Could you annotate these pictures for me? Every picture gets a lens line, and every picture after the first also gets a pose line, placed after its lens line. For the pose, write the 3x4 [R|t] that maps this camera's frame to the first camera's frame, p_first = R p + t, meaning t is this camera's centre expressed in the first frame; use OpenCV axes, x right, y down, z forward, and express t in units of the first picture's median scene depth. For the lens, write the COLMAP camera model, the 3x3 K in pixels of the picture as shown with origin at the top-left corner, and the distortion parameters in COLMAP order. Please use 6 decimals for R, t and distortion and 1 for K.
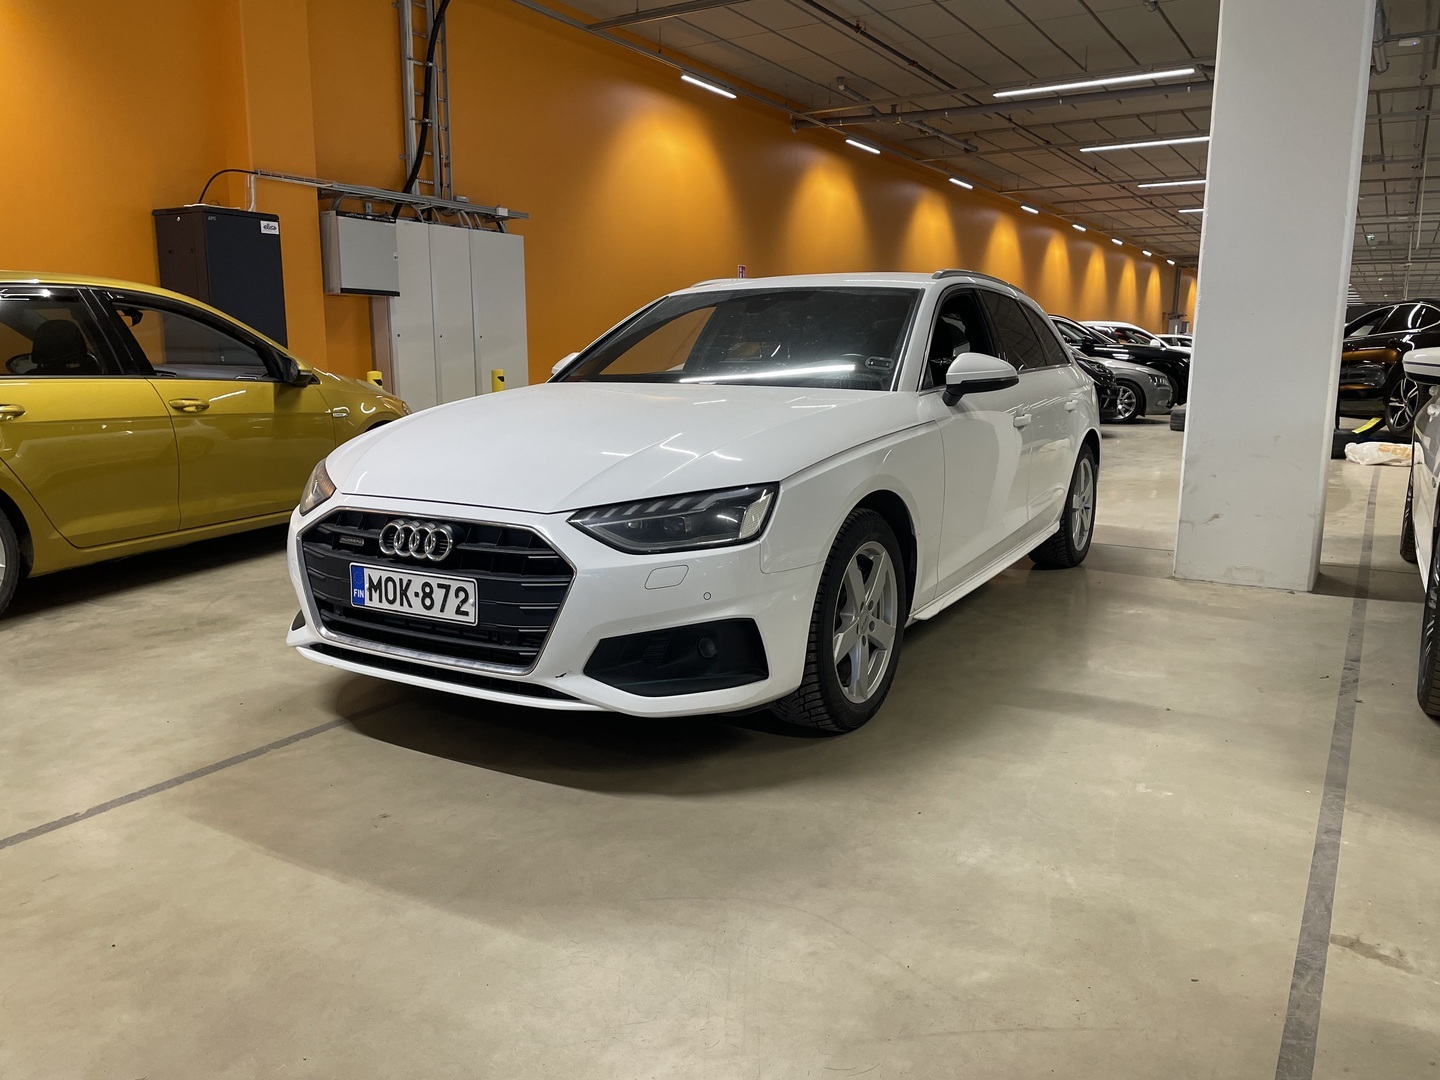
lens RADIAL K [[1091.4, 0, 725.0], [0, 1091.4, 543.8], [0, 0, 1]] dist [0.037016, -0.027702]
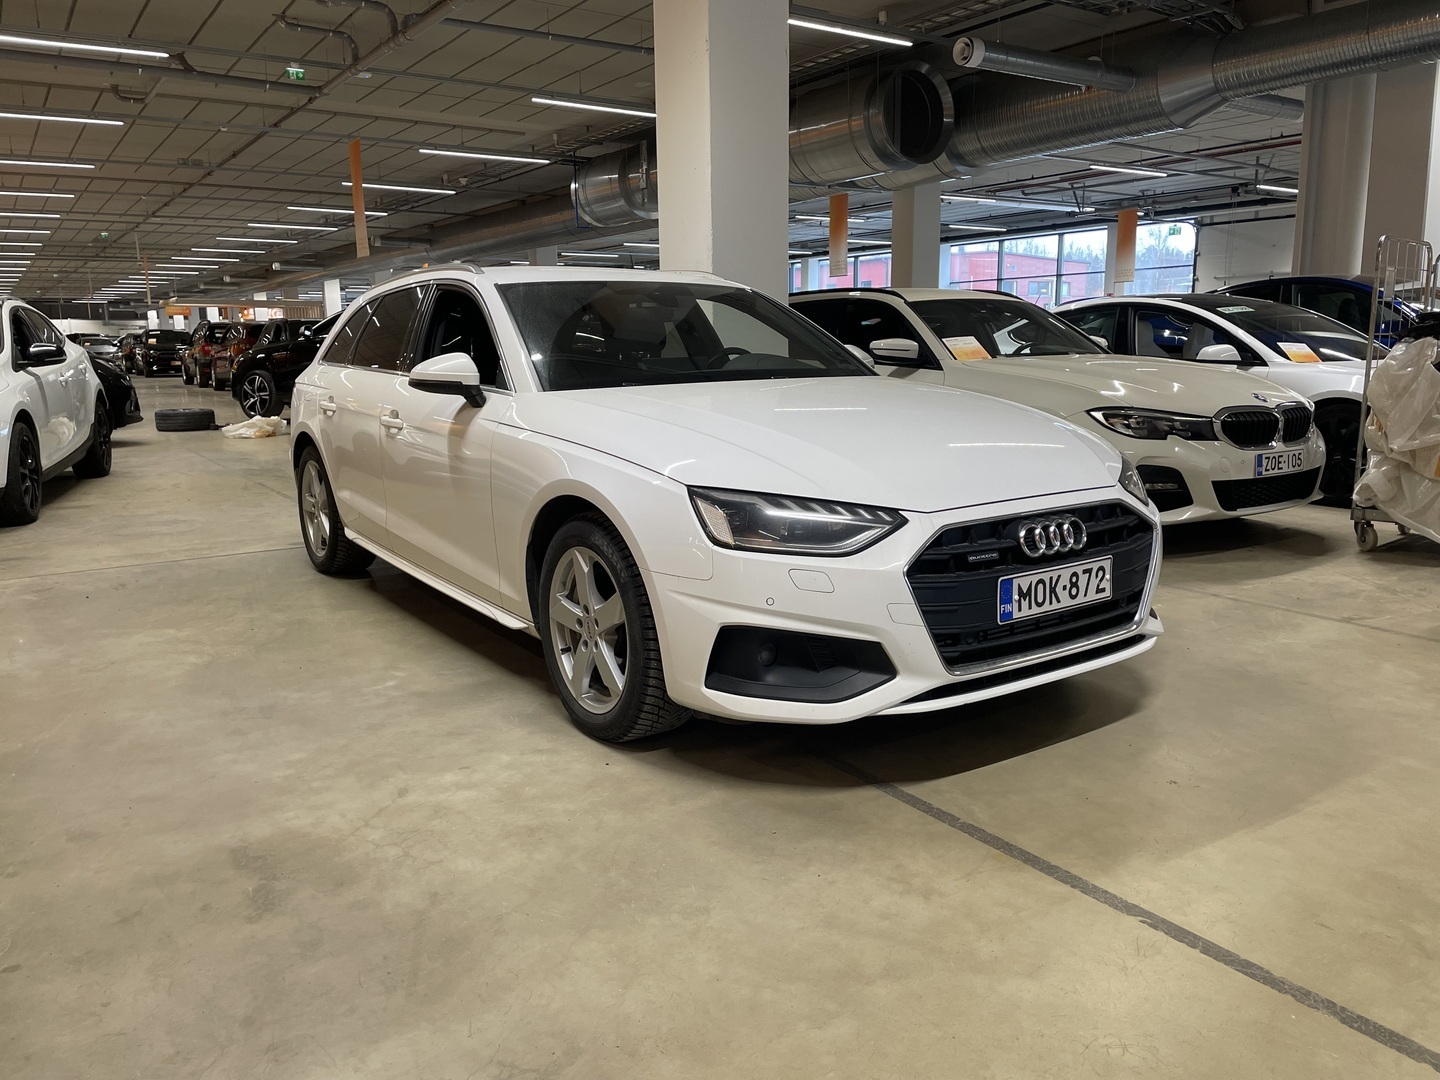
lens RADIAL K [[1091.4, 0, 725.2], [0, 1091.4, 533.5], [0, 0, 1]] dist [0.037016, -0.027702]
pose [[0.413092, -0.166789, 0.895286, -1.286419], [0.172028, 0.979678, 0.103136, -0.158127], [-0.894294, 0.111410, 0.433389, 0.824162]]
